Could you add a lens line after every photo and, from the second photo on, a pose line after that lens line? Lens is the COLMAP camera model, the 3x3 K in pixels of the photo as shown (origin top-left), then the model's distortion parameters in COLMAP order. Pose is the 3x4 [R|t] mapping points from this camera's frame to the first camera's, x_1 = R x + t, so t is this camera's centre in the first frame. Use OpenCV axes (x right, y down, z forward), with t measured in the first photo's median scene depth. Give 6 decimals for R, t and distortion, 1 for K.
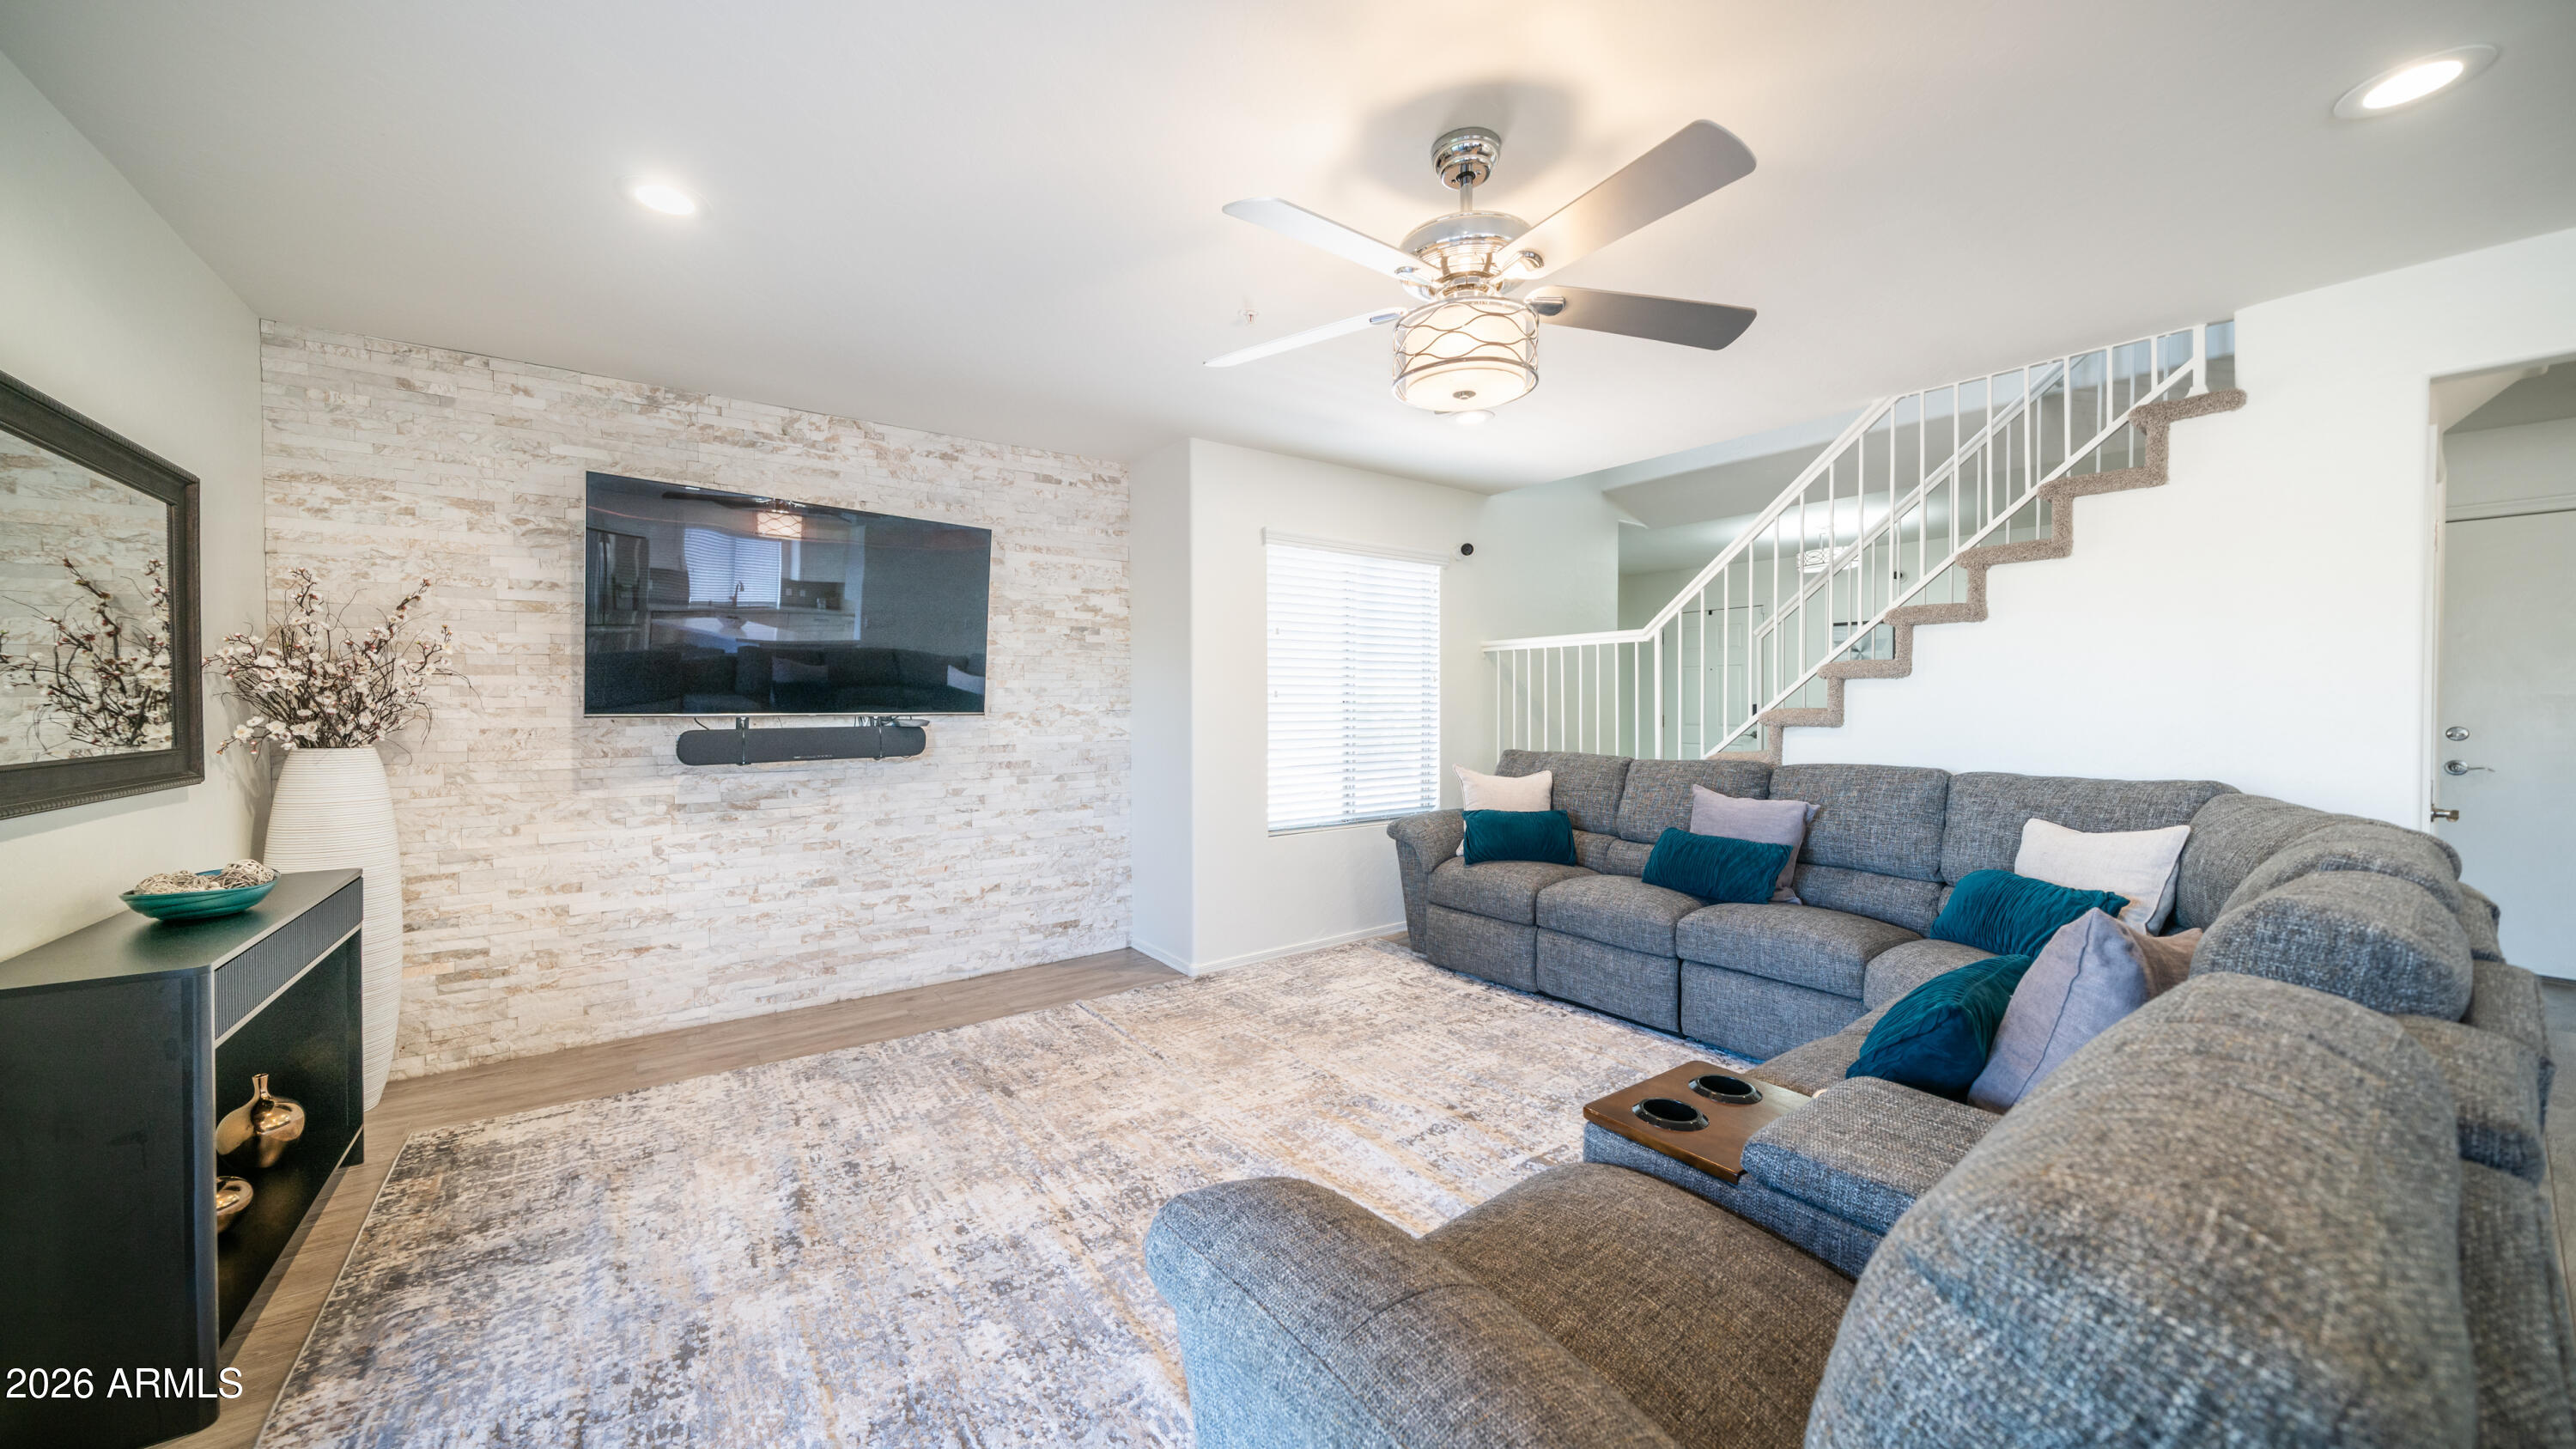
lens RADIAL K [[896.2, 0, 1239.1], [0, 896.2, 711.5], [0, 0, 1]] dist [-0.005905, 0.001056]
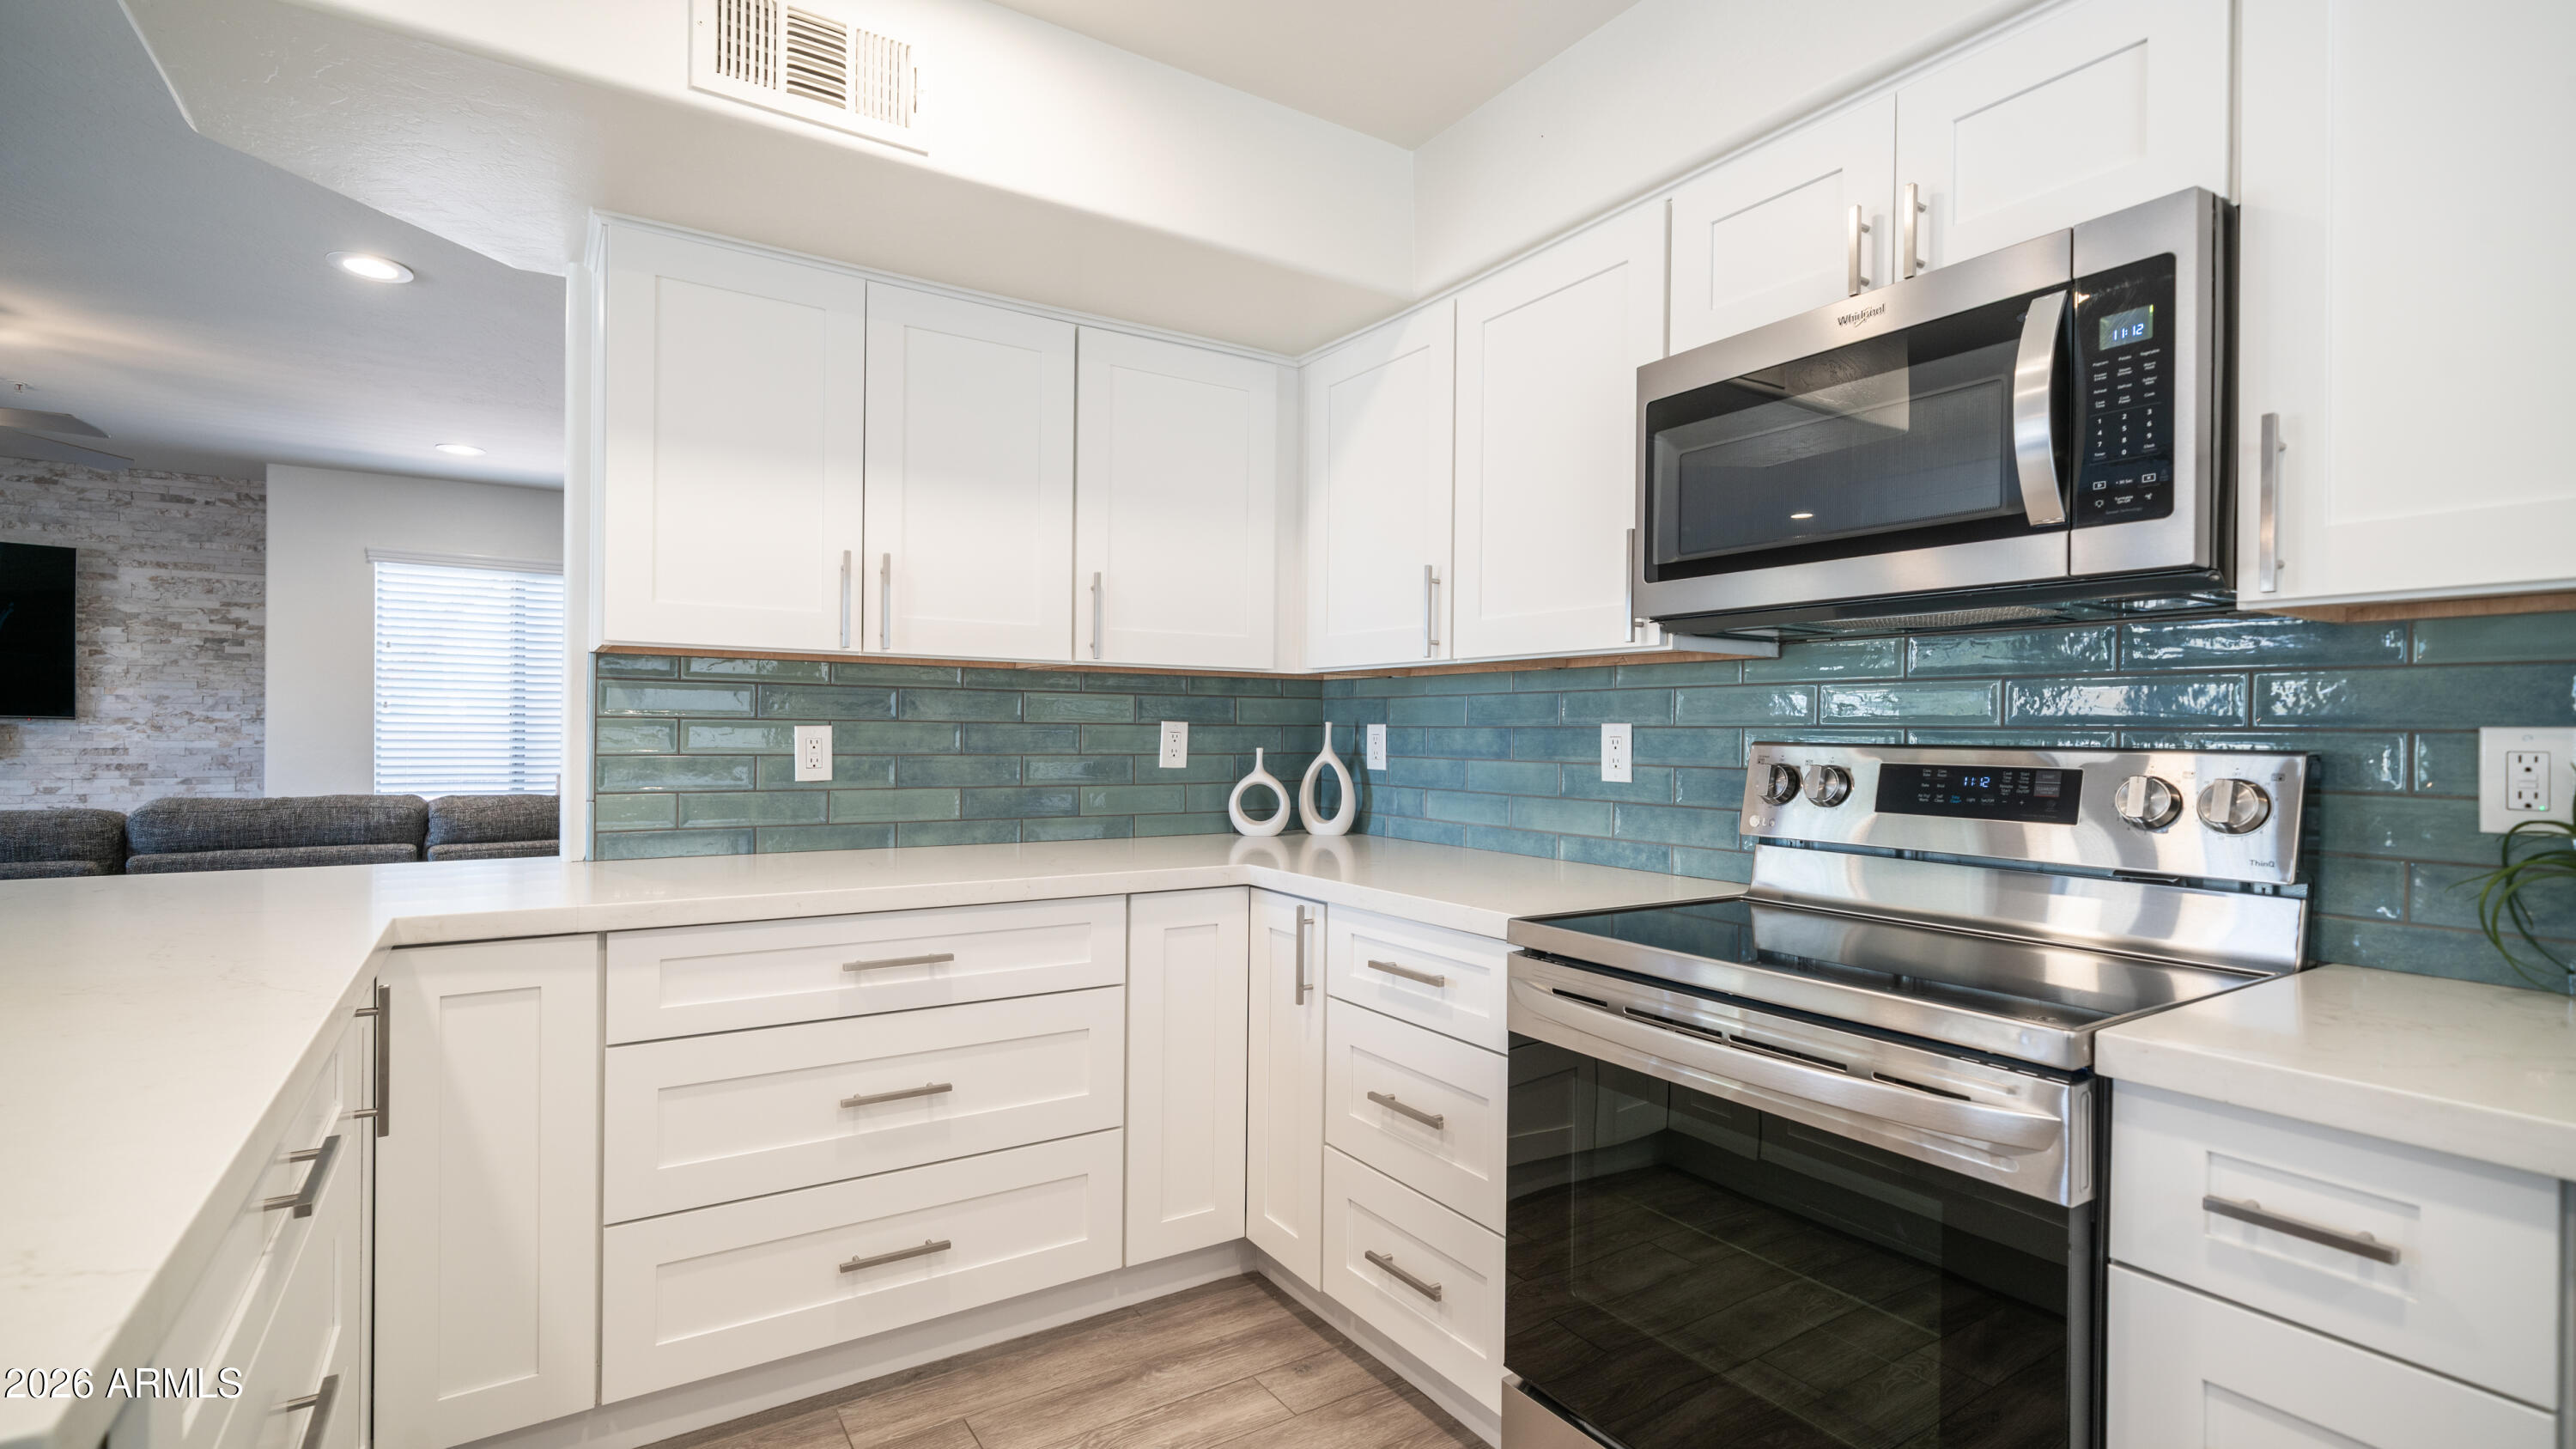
lens RADIAL K [[1165.9, 0, 1270.7], [0, 1165.9, 728.4], [0, 0, 1]] dist [0.003457, 0.000243]
pose [[0.998530, 0.012484, -0.052742, 1.364941], [-0.013228, 0.999818, -0.013779, 0.016794], [0.052560, 0.014457, 0.998513, -0.369151]]
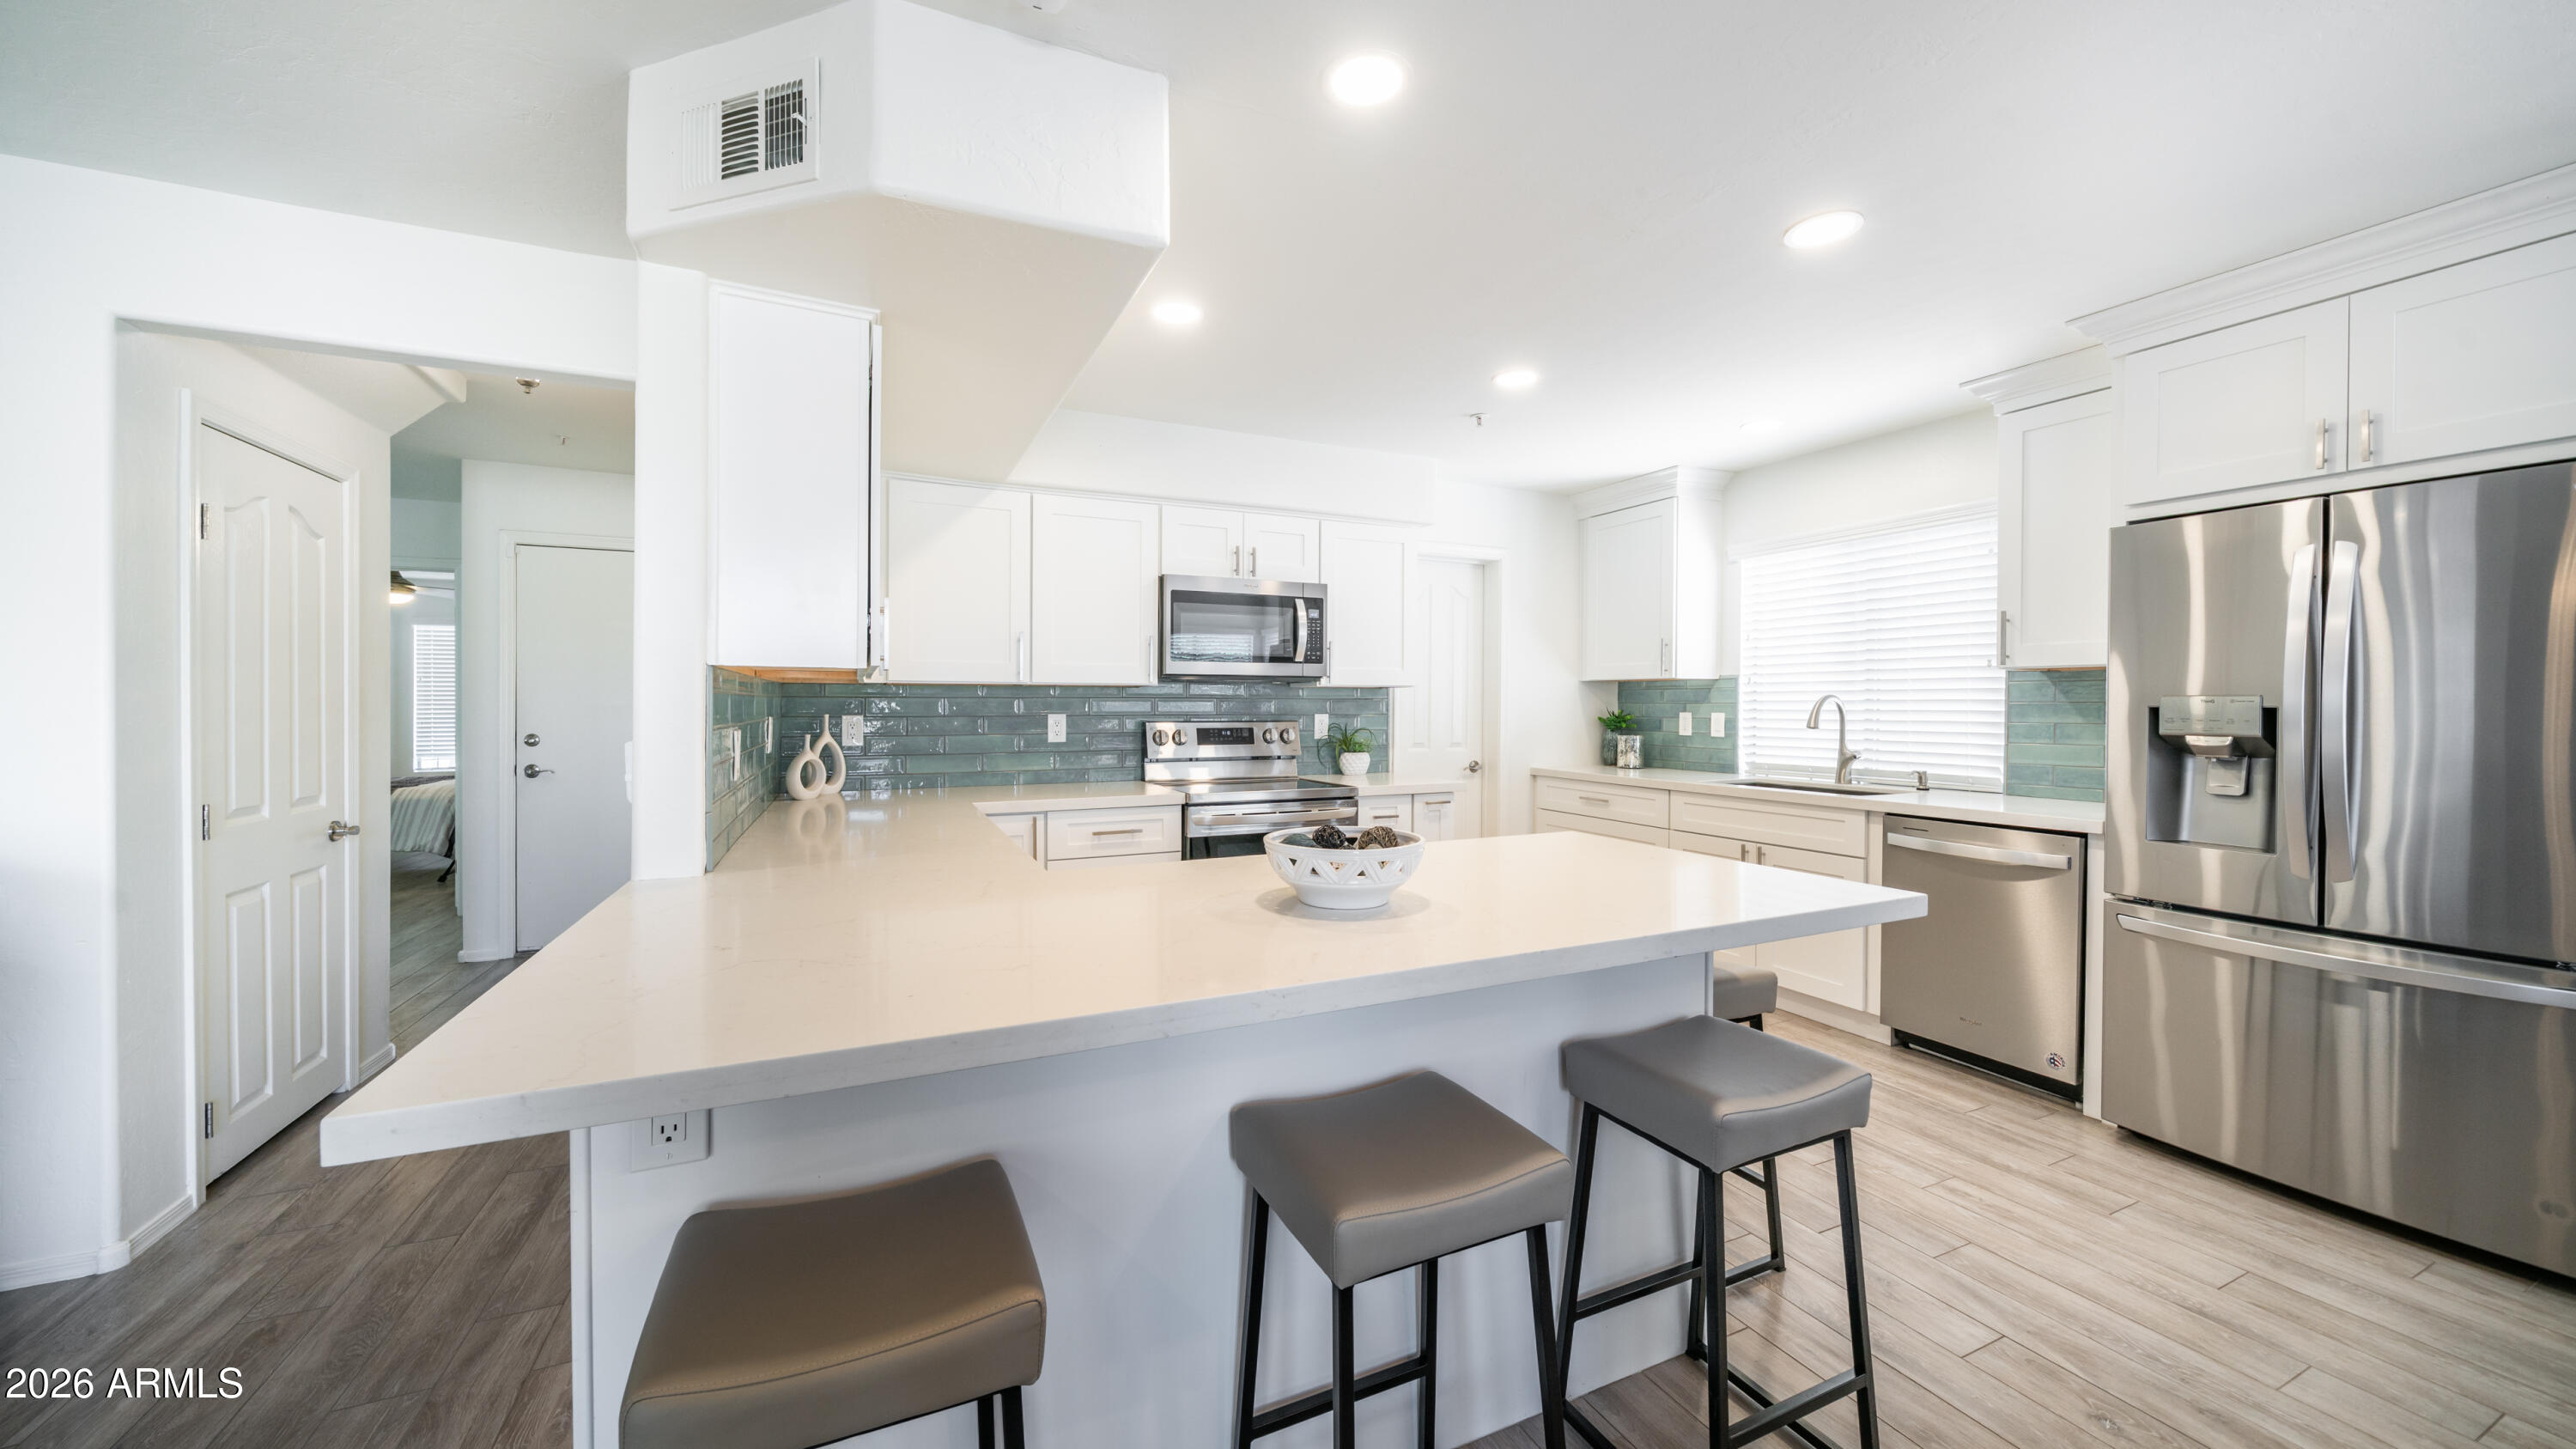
lens RADIAL K [[896.2, 0, 1285.9], [0, 896.2, 718.0], [0, 0, 1]] dist [-0.005905, 0.001056]
pose [[0.177397, -0.011473, 0.984072, 0.503258], [0.010163, 0.999900, 0.009825, -0.001632], [-0.984087, 0.008259, 0.177496, -0.143823]]
